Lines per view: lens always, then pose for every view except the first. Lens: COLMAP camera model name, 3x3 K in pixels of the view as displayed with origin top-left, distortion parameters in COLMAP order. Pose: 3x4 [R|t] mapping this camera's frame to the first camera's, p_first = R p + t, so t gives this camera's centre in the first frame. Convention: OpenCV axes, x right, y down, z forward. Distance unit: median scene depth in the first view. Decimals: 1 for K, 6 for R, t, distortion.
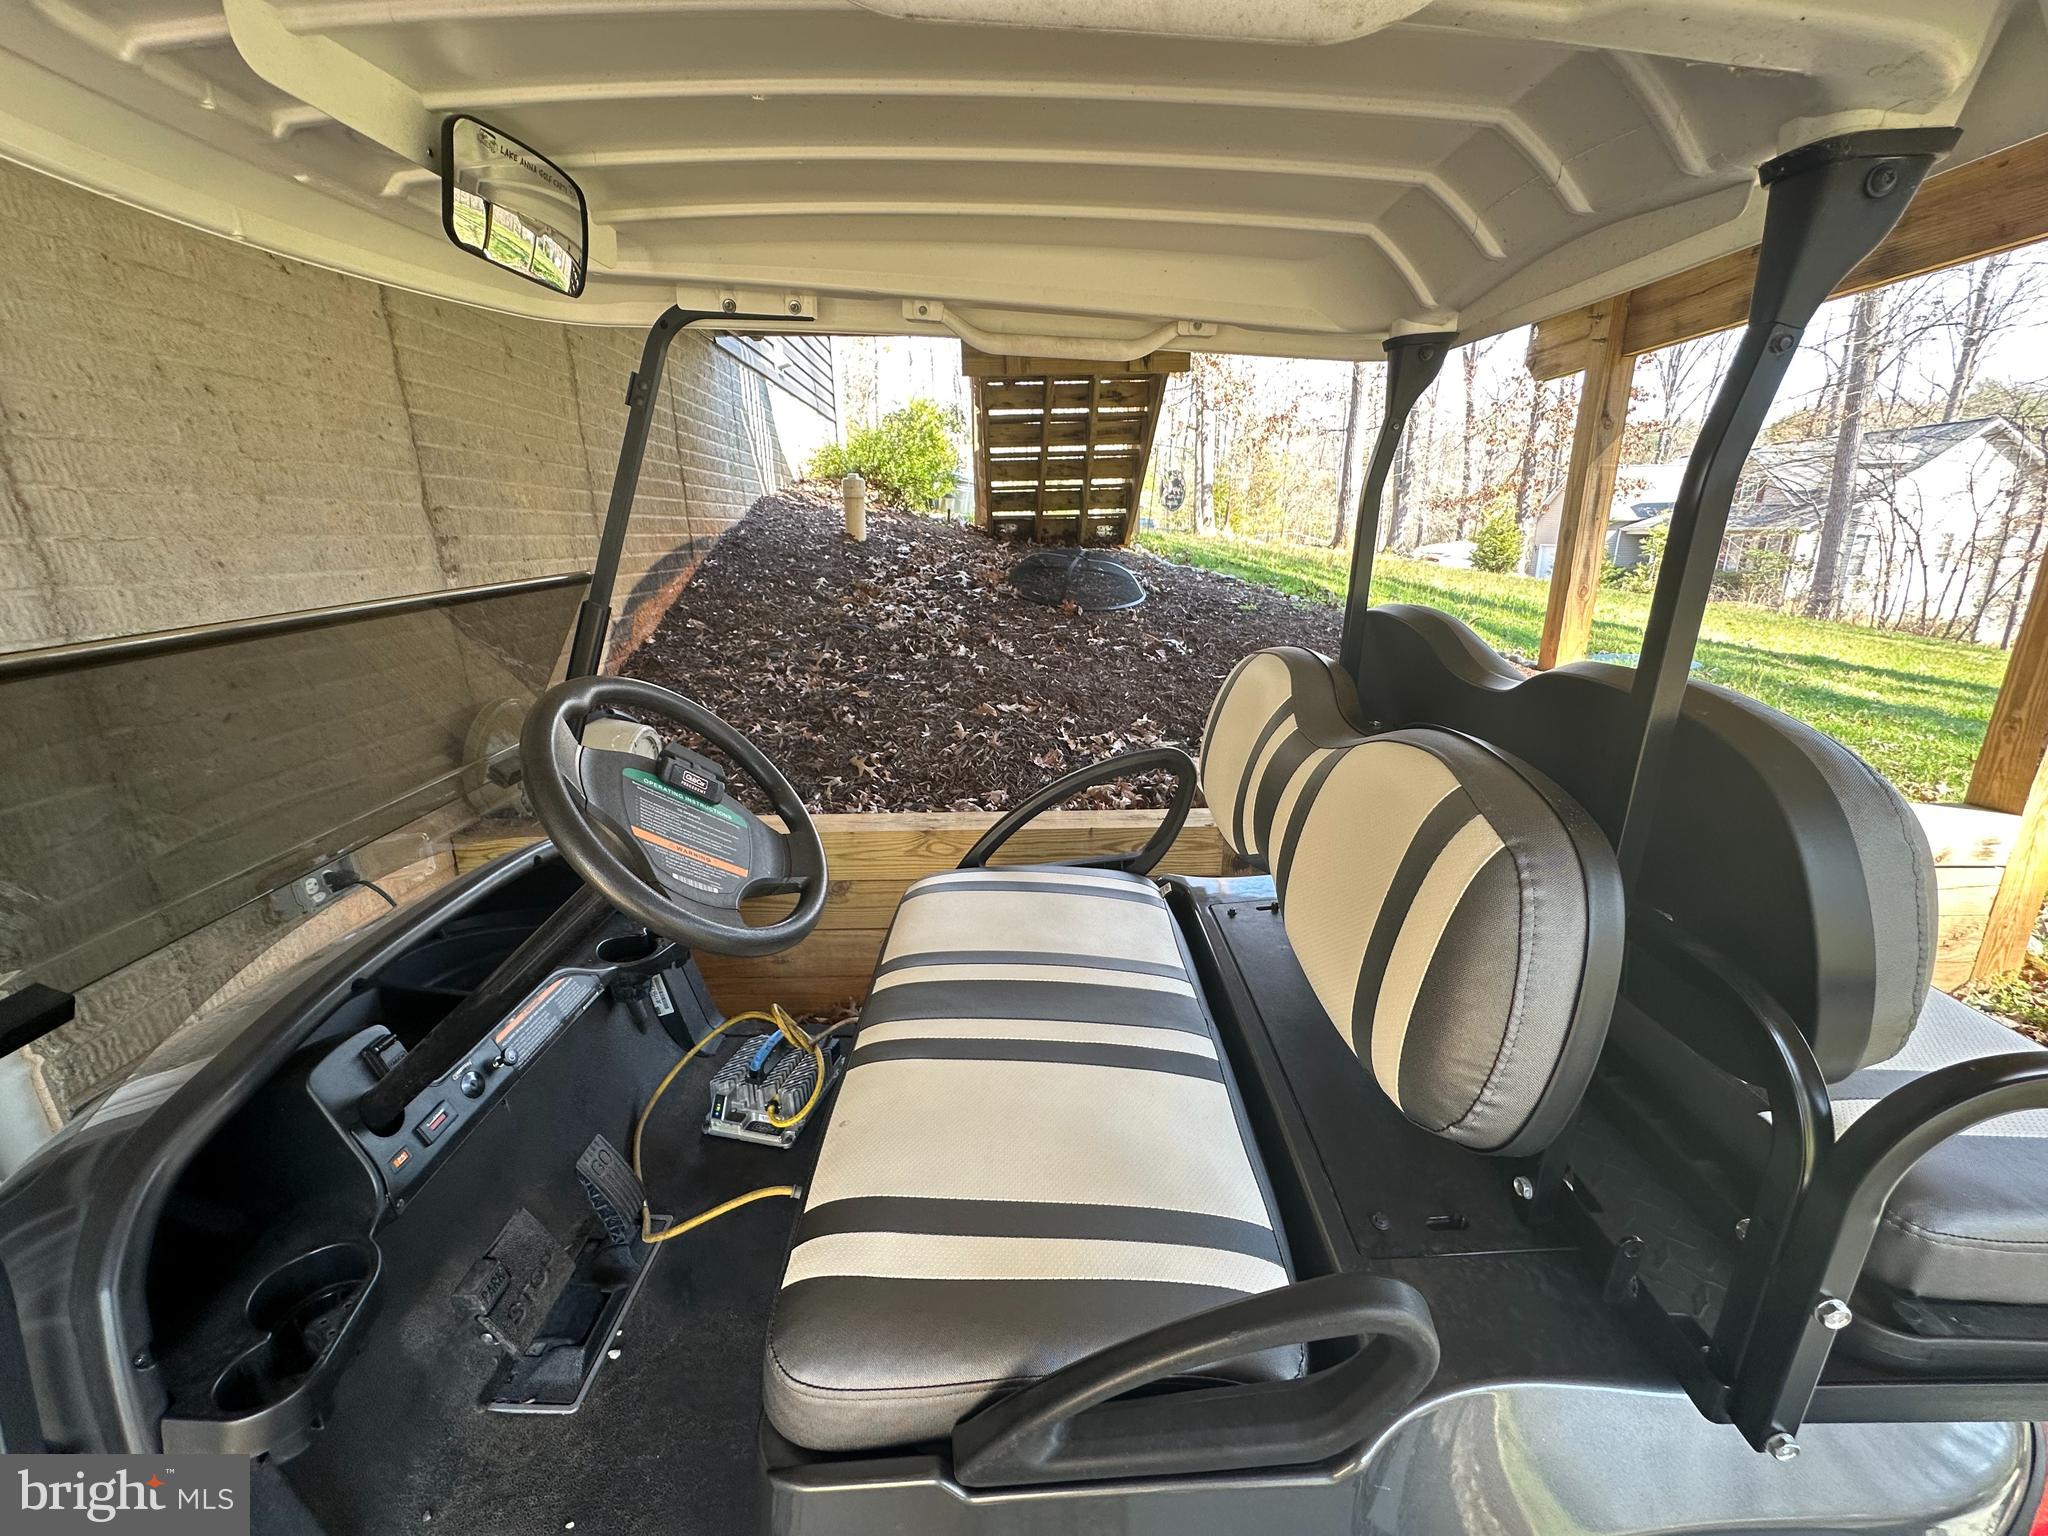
lens RADIAL K [[809.2, 0, 1017.7], [0, 809.2, 772.0], [0, 0, 1]] dist [-0.001944, -0.000097]
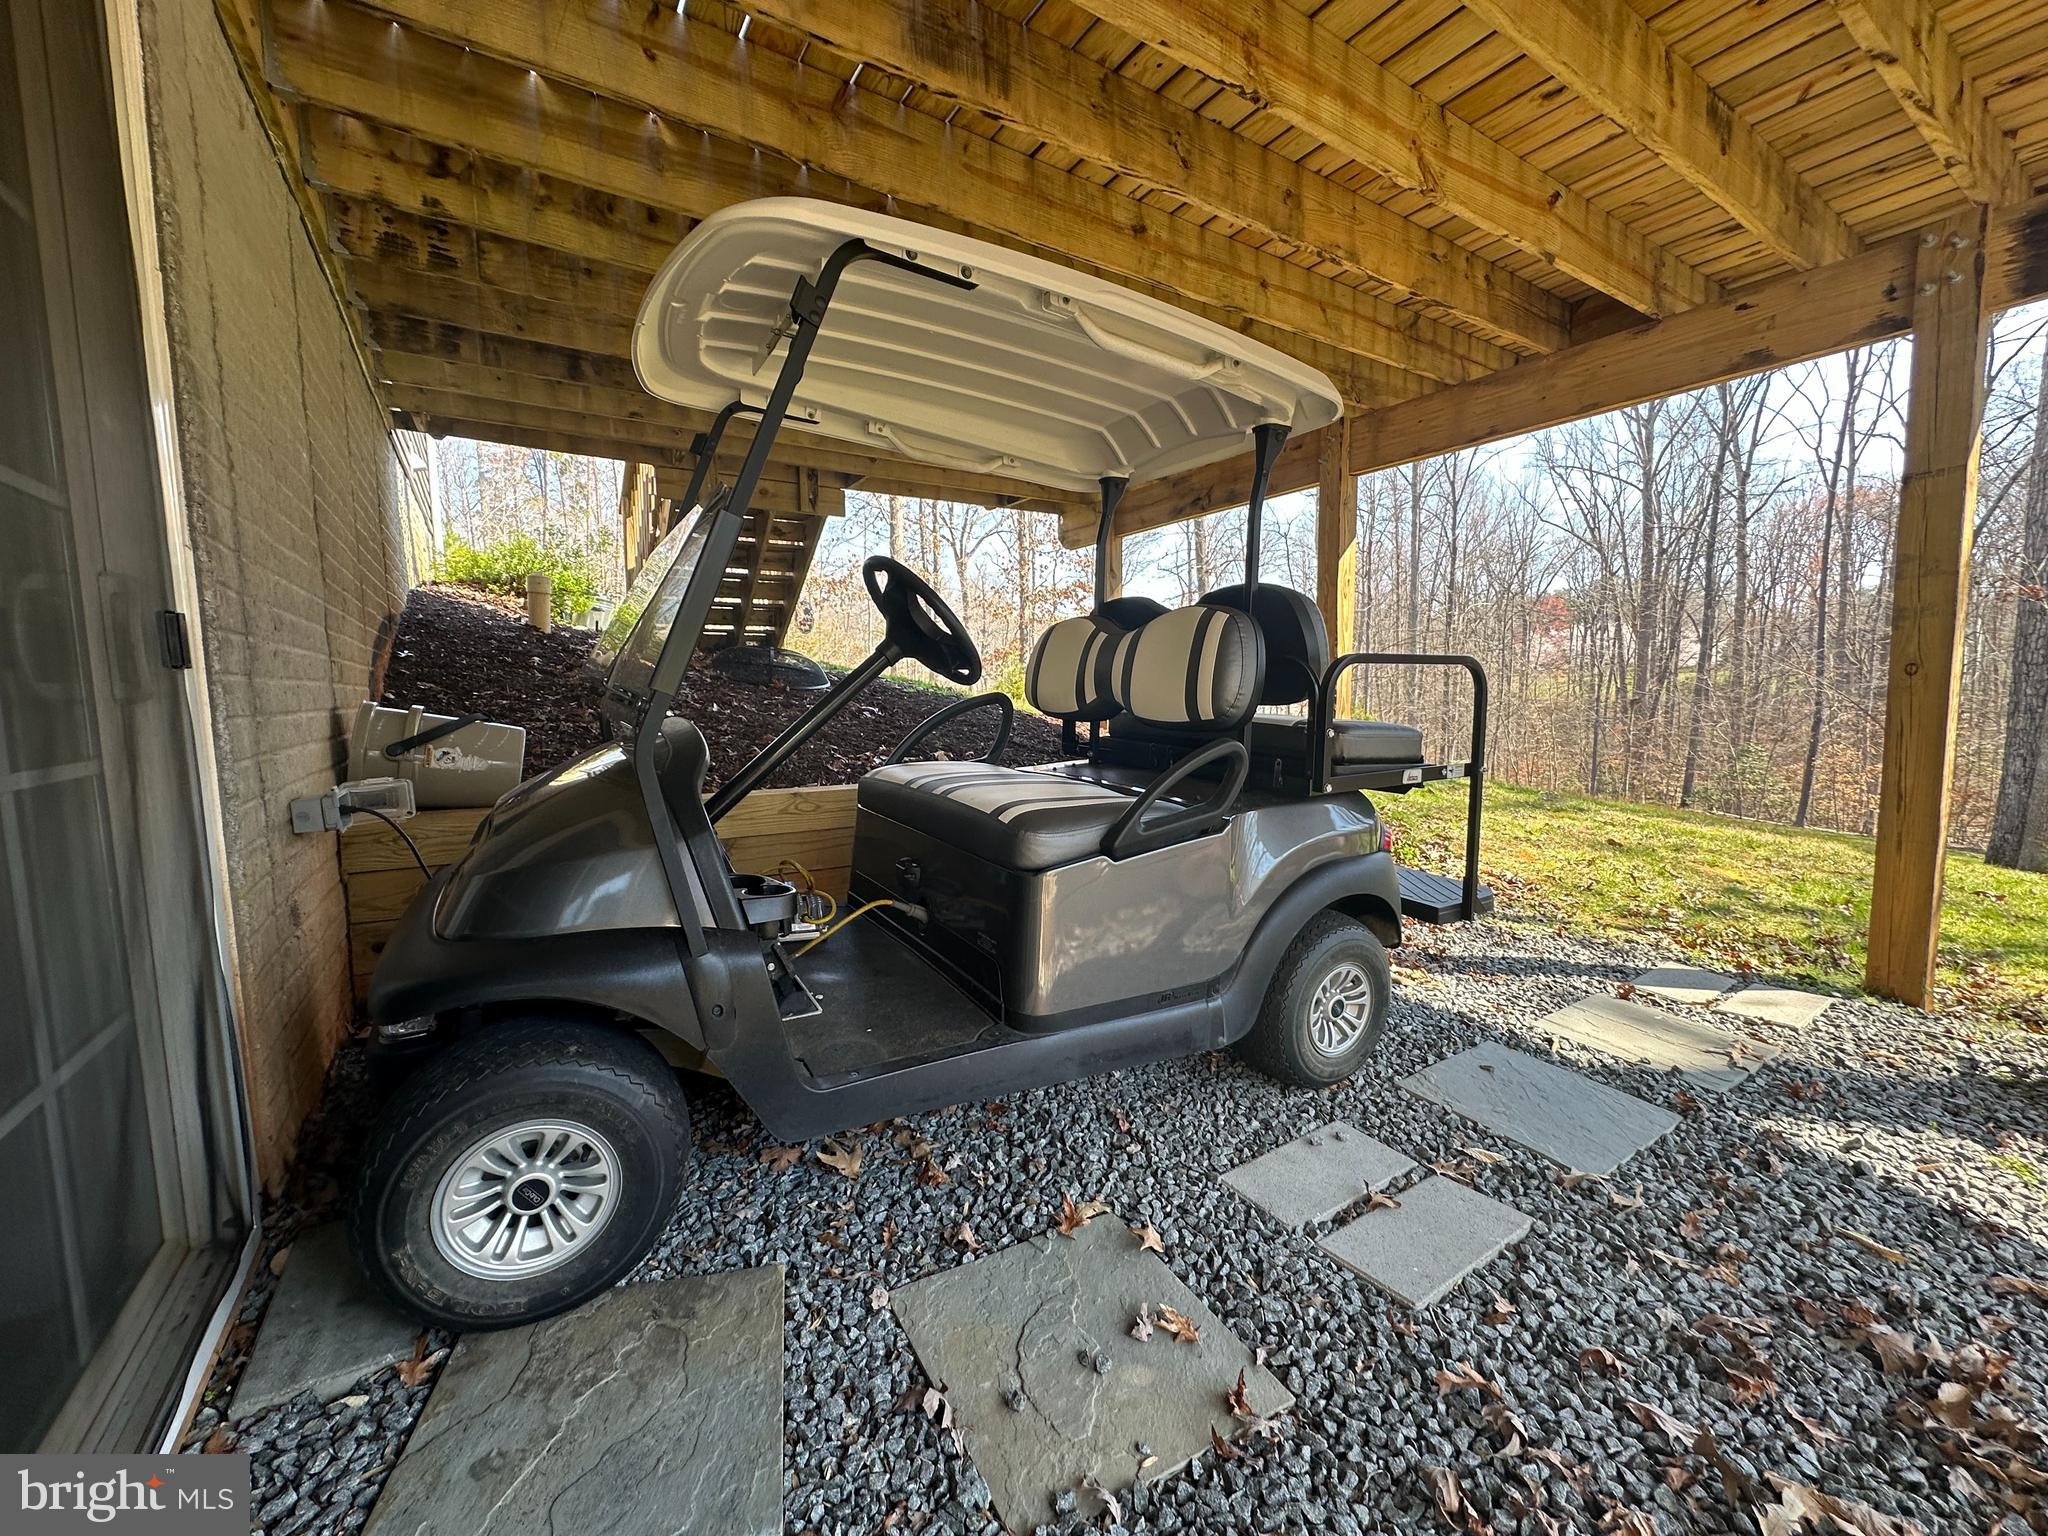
lens RADIAL K [[809.2, 0, 1024.7], [0, 809.2, 767.2], [0, 0, 1]] dist [-0.001944, -0.000097]
pose [[0.841264, -0.042352, 0.538963, -0.714137], [0.152921, 0.974855, -0.162089, 0.421559], [-0.518546, 0.218778, 0.826587, -0.407939]]
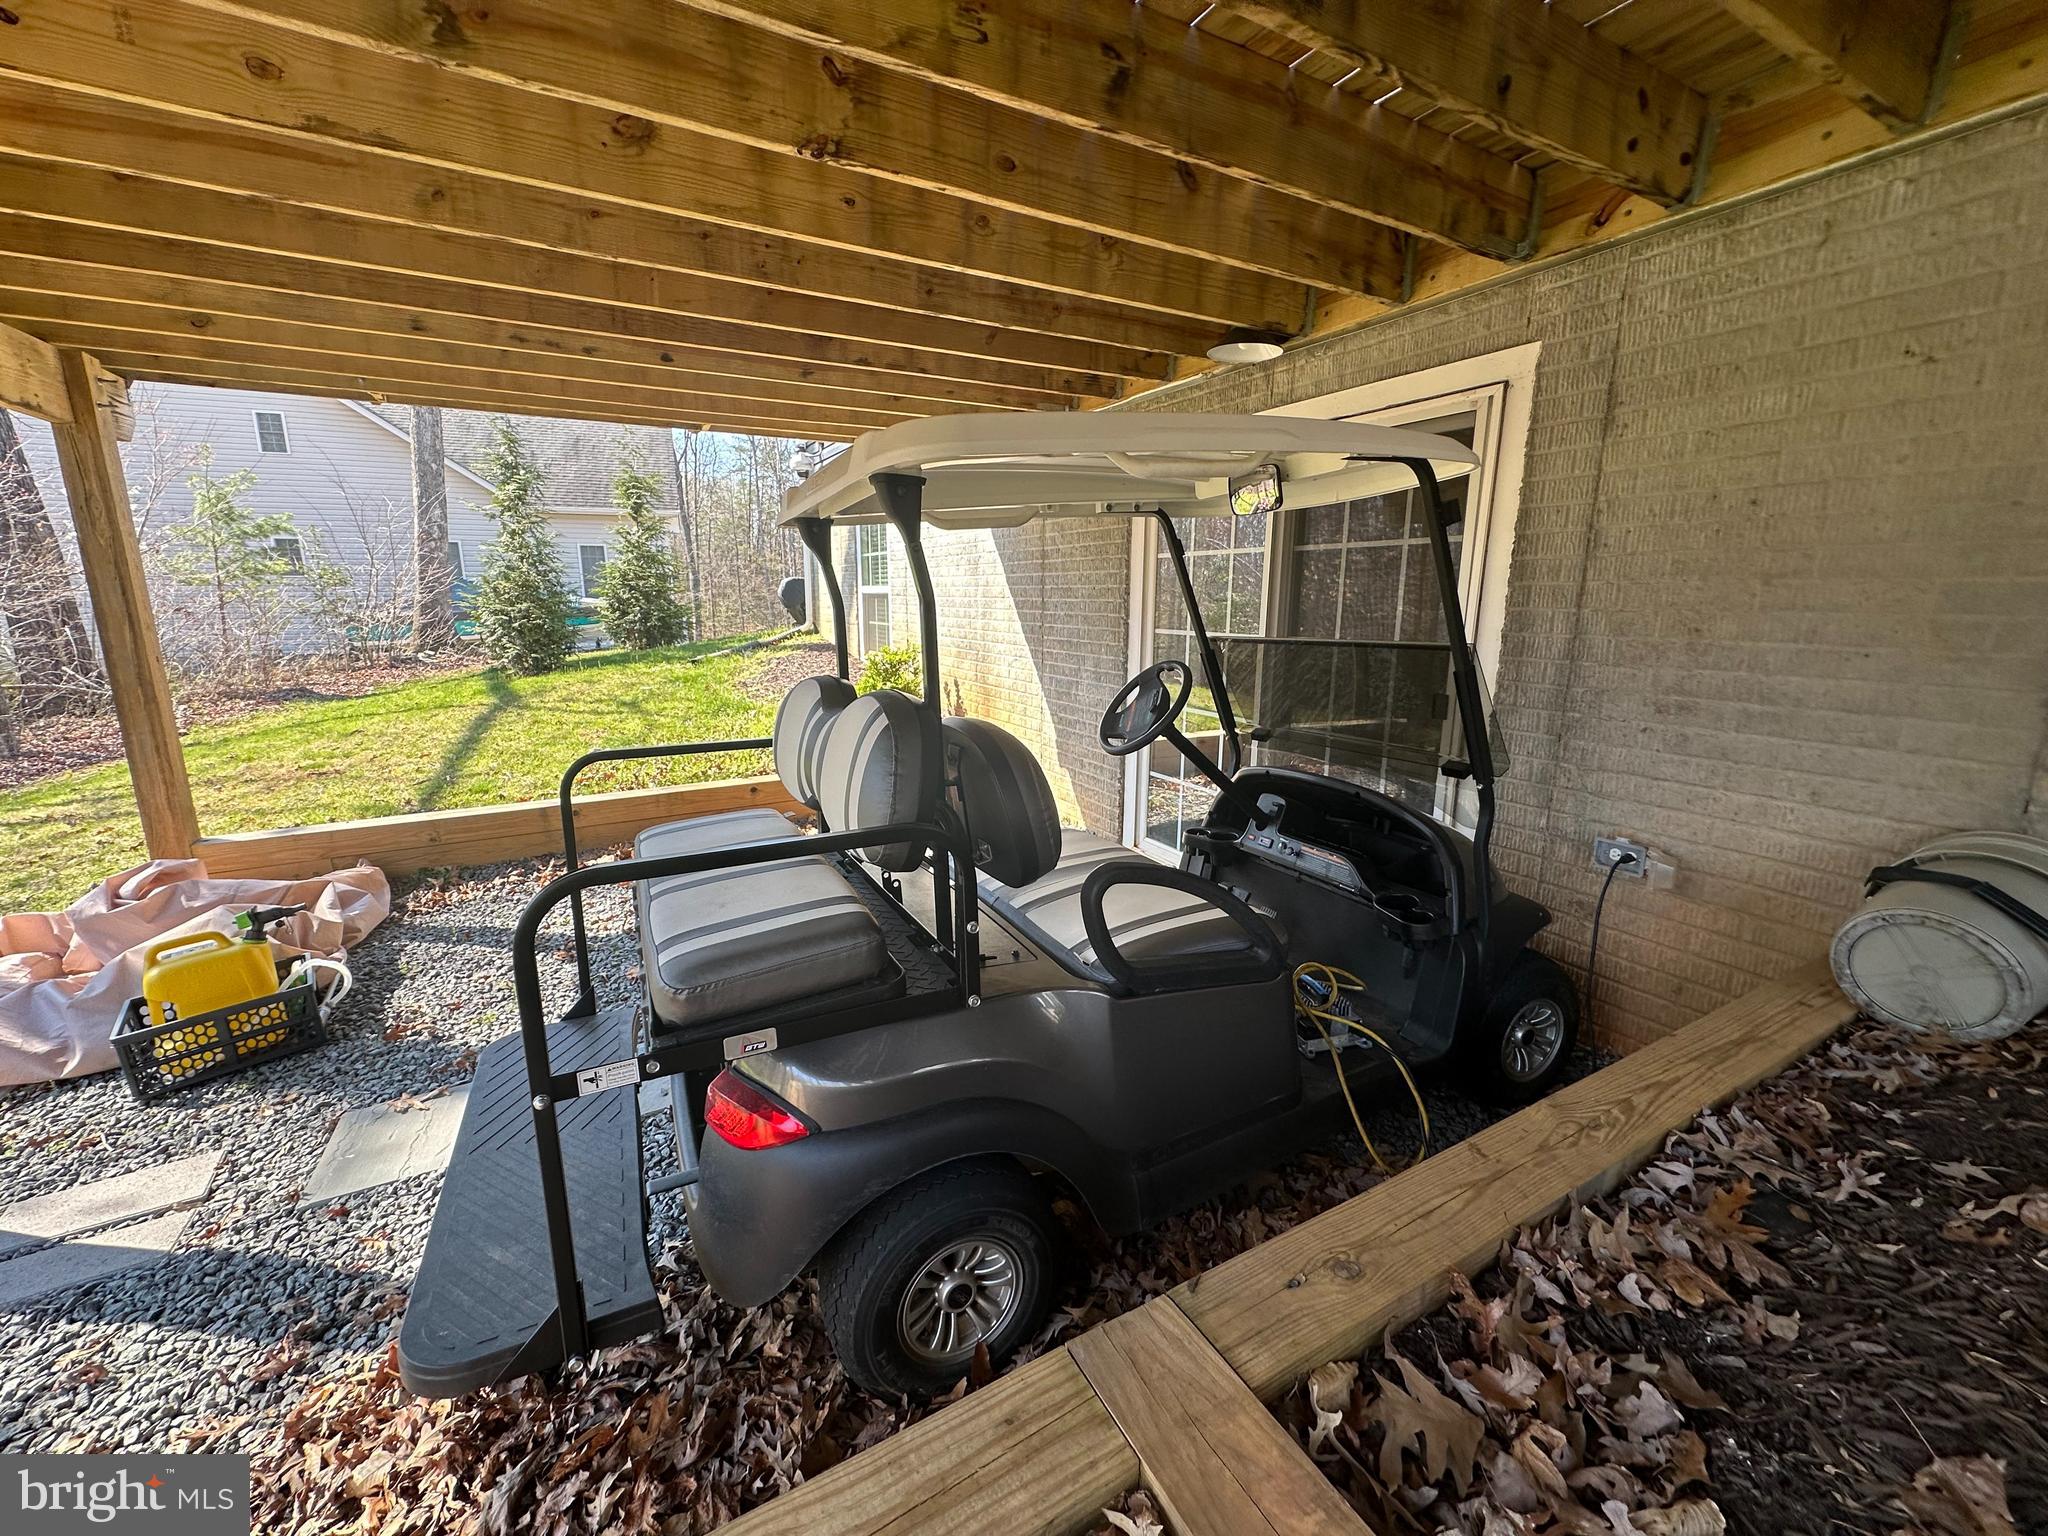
lens RADIAL K [[809.2, 0, 1030.4], [0, 809.2, 765.5], [0, 0, 1]] dist [-0.001944, -0.000097]
pose [[-0.880932, 0.119400, -0.457934, 0.676917], [-0.117391, 0.882273, 0.455867, -0.539919], [0.458453, 0.455344, -0.763205, 1.607202]]
